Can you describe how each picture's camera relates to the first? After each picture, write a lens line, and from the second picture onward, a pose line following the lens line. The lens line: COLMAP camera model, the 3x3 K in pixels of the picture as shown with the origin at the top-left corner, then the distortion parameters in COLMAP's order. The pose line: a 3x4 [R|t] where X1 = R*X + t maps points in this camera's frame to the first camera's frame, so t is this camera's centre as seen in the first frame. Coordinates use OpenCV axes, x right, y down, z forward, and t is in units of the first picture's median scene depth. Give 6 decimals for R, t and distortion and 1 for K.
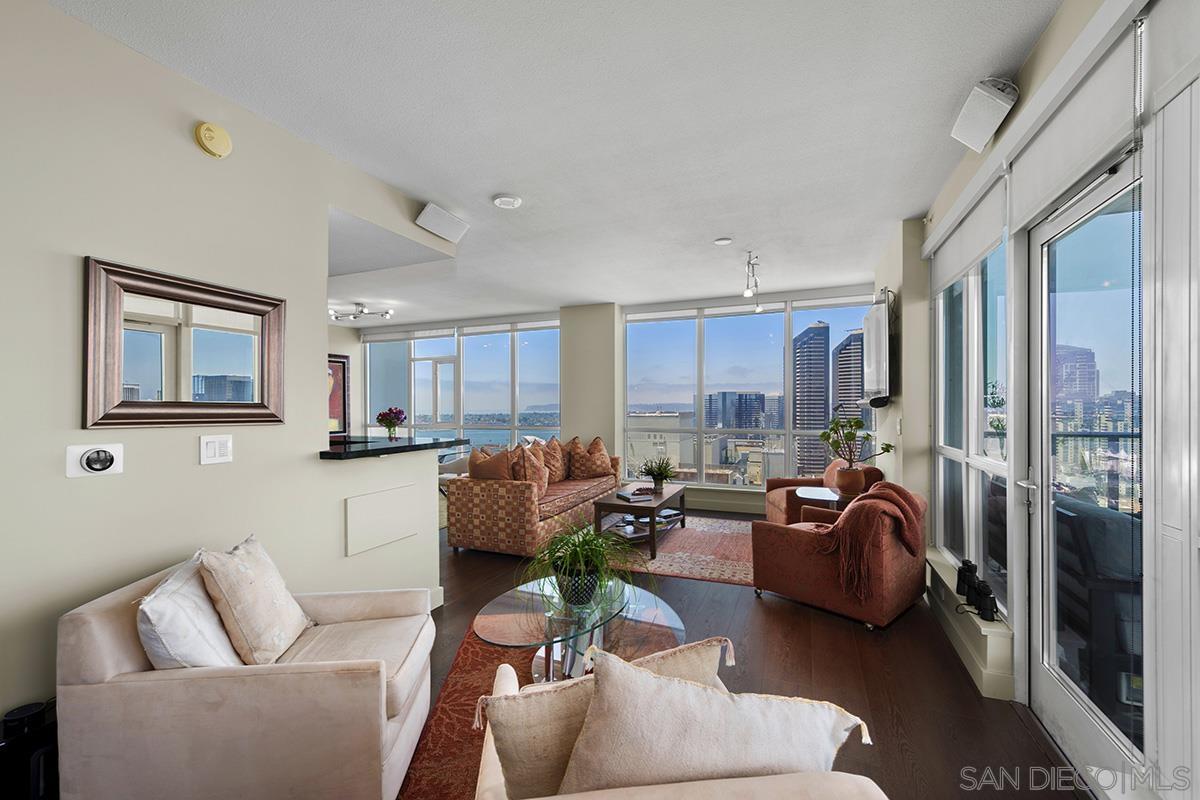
lens RADIAL K [[482.3, 0, 592.4], [0, 482.3, 405.7], [0, 0, 1]] dist [-0.000461, -0.001883]
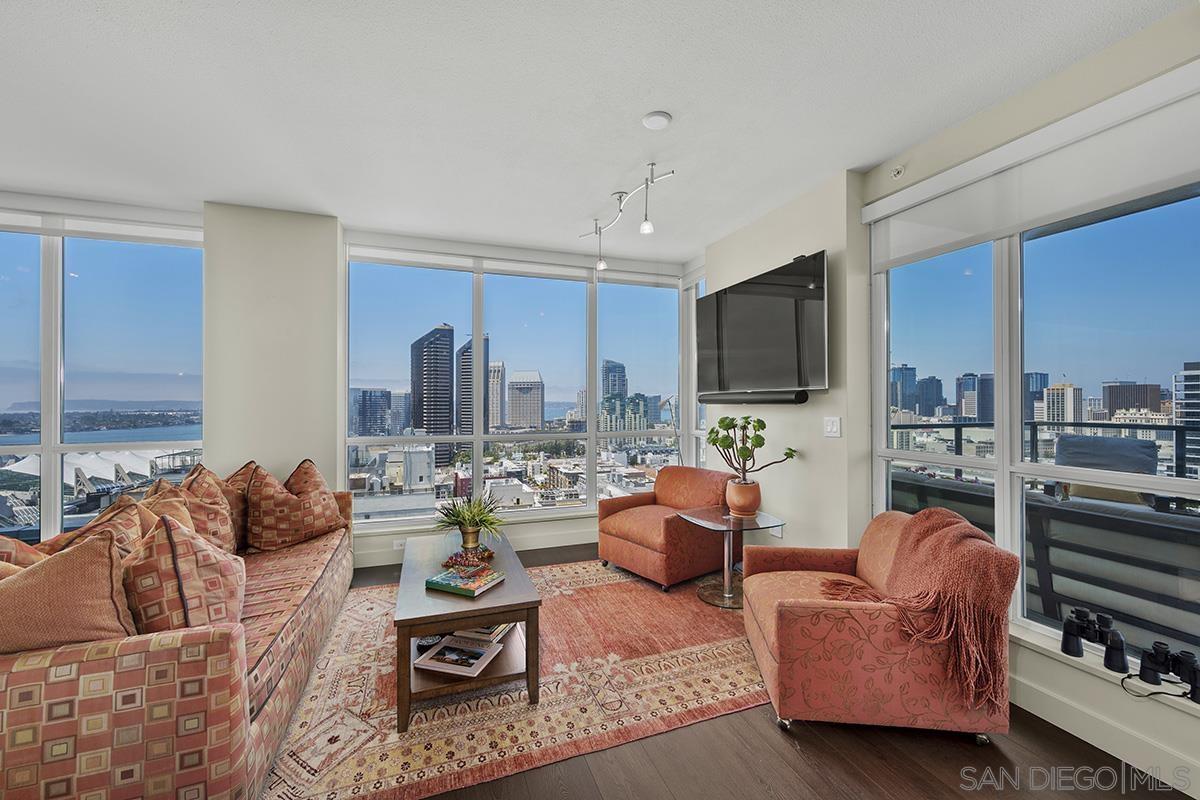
lens RADIAL K [[482.3, 0, 607.5], [0, 482.3, 401.3], [0, 0, 1]] dist [-0.000461, -0.001883]
pose [[0.728535, 0.005561, 0.684986, -0.151291], [-0.003330, 0.999984, -0.004577, 0.004460], [-0.685000, 0.001053, 0.728542, 0.537889]]
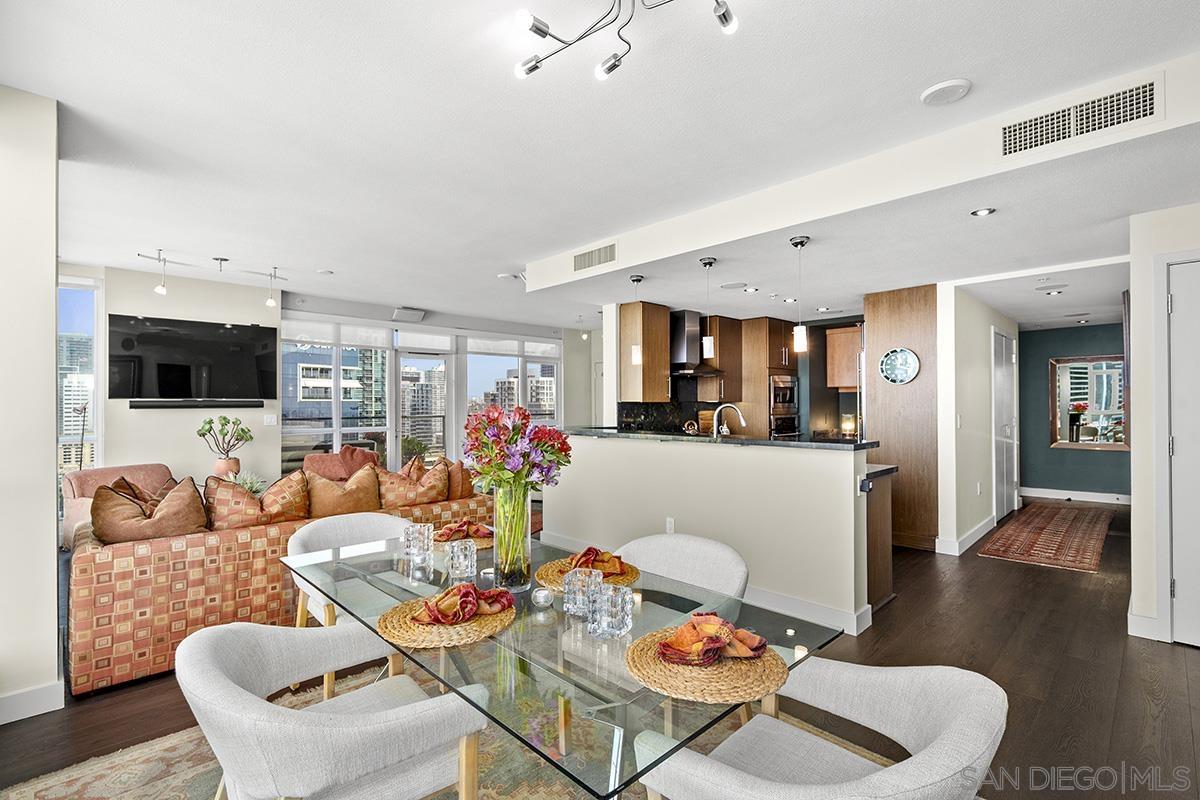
lens RADIAL K [[554.3, 0, 594.4], [0, 554.3, 403.1], [0, 0, 1]] dist [-0.005398, -0.000281]
pose [[-0.921638, 0.009113, 0.387943, -0.798163], [0.007979, 0.999958, -0.004534, 0.004826], [-0.387968, -0.001083, -0.921672, 1.794449]]
